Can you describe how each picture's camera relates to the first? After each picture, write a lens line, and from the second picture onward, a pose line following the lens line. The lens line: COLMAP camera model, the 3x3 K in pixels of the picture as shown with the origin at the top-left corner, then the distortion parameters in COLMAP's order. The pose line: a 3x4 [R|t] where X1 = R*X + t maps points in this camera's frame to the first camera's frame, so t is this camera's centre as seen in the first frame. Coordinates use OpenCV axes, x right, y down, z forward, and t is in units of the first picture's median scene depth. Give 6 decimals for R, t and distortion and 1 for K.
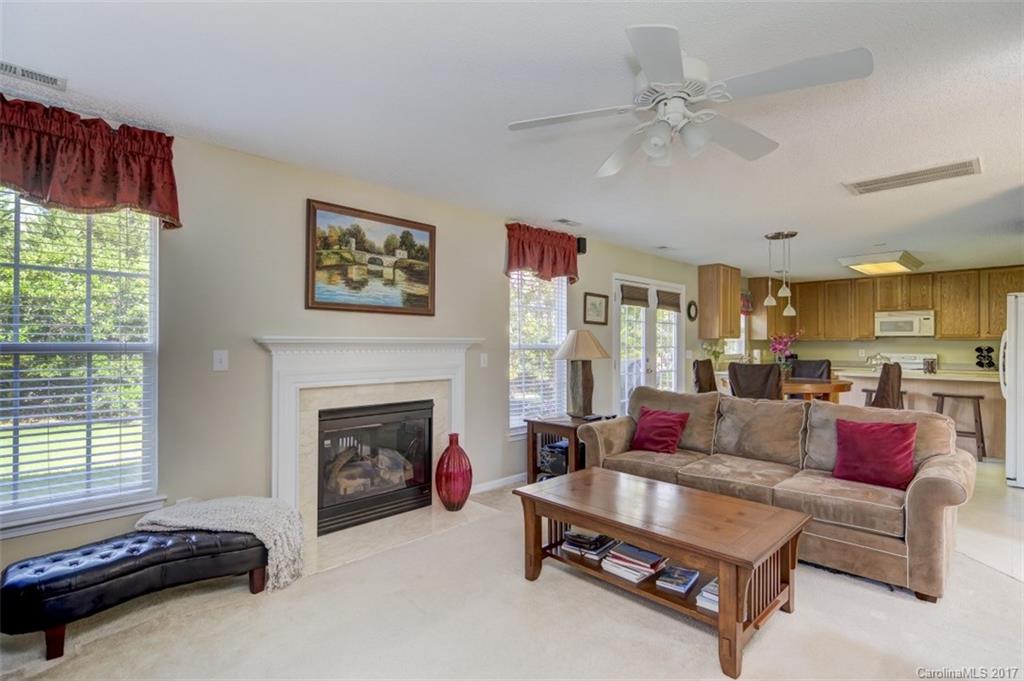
lens RADIAL K [[489.5, 0, 507.9], [0, 489.5, 339.6], [0, 0, 1]] dist [0.013394, -0.010889]
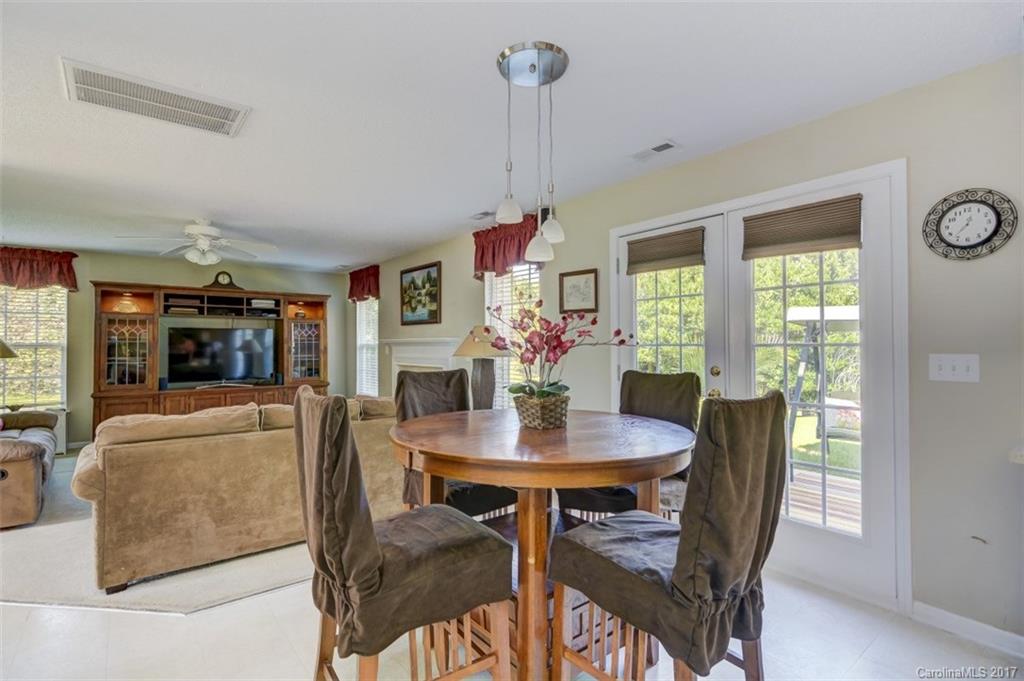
lens RADIAL K [[489.5, 0, 507.9], [0, 489.5, 339.6], [0, 0, 1]] dist [0.013394, -0.010889]
pose [[-0.111089, -0.013120, -0.993724, 1.345198], [0.010575, 0.999841, -0.014383, 0.025000], [0.993754, -0.012106, -0.110933, 1.448181]]
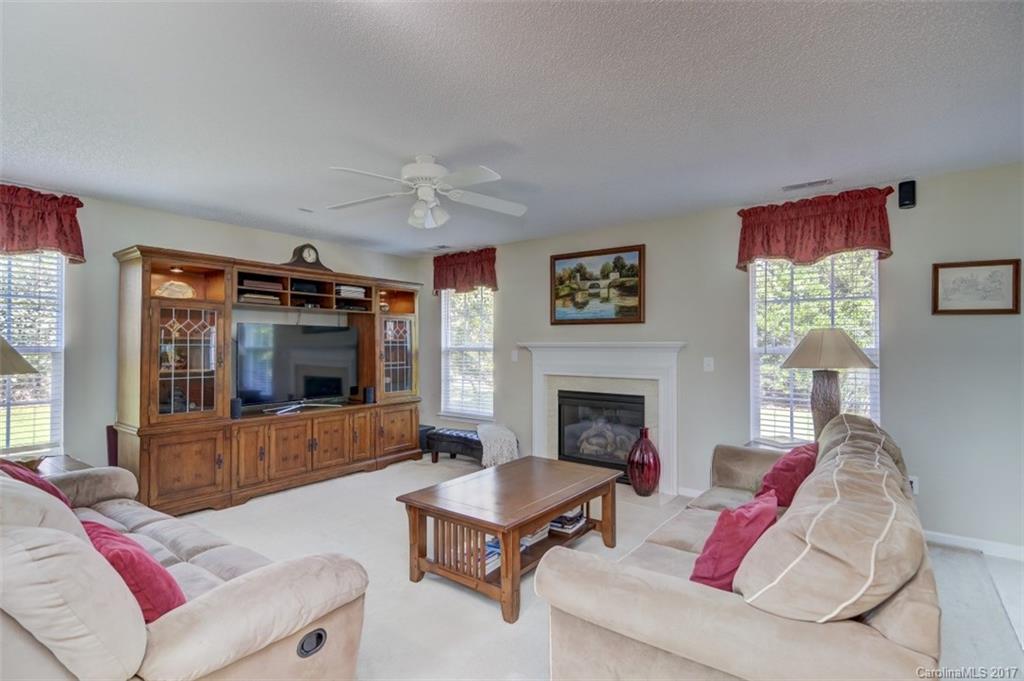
lens RADIAL K [[489.5, 0, 507.9], [0, 489.5, 339.6], [0, 0, 1]] dist [0.013394, -0.010889]
pose [[0.143522, -0.012286, -0.989571, 0.997858], [0.007384, 0.999908, -0.011343, 0.001651], [0.989620, -0.005679, 0.143599, 0.552887]]
